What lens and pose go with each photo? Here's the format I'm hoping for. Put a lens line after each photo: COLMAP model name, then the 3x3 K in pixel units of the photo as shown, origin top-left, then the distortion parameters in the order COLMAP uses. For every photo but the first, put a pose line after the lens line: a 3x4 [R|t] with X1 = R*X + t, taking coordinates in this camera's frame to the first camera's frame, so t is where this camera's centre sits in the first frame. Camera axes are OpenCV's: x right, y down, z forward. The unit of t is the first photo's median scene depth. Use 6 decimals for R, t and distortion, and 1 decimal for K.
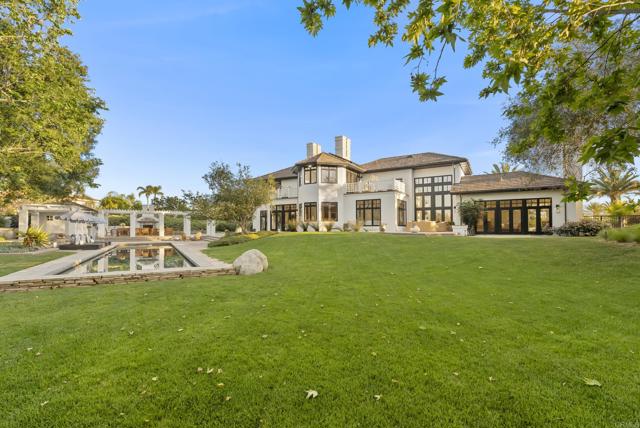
lens RADIAL K [[300.3, 0, 318.1], [0, 300.3, 224.6], [0, 0, 1]] dist [-0.002084, -0.000216]
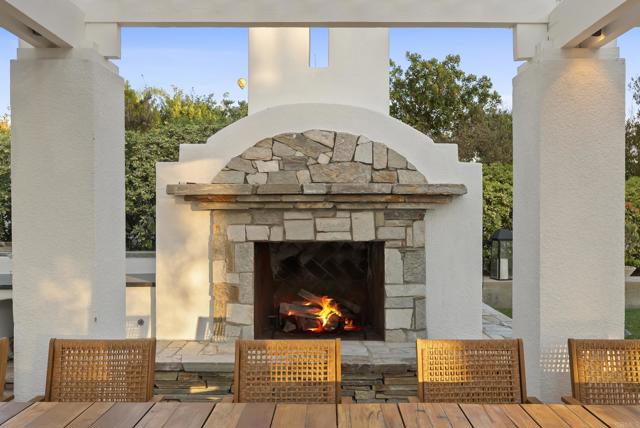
lens RADIAL K [[581.2, 0, 320.0], [0, 581.2, 214.0], [0, 0, 1]] dist [-0.009426, 0.002186]
pose [[0.875423, 0.002753, -0.483350, -0.575620], [0.004567, 0.999892, 0.013967, -0.007709], [0.483336, -0.014435, 0.875316, 1.011978]]
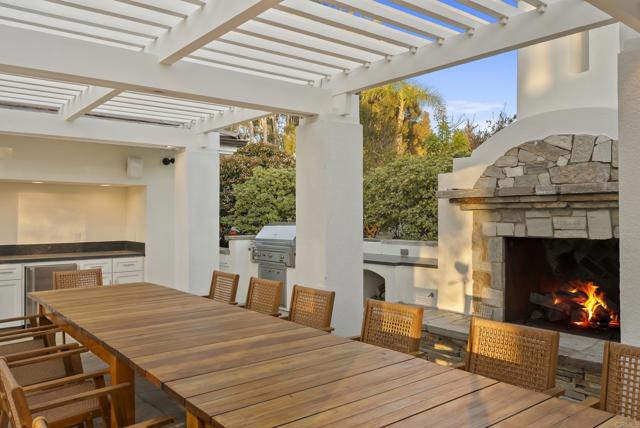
lens RADIAL K [[513.9, 0, 320.0], [0, 513.9, 214.0], [0, 0, 1]] dist [0.093953, 0.002440]
pose [[0.197698, 0.002285, -0.980260, -0.520083], [0.012783, 0.999906, 0.004909, -0.006911], [0.980180, -0.013501, 0.197650, 1.048808]]
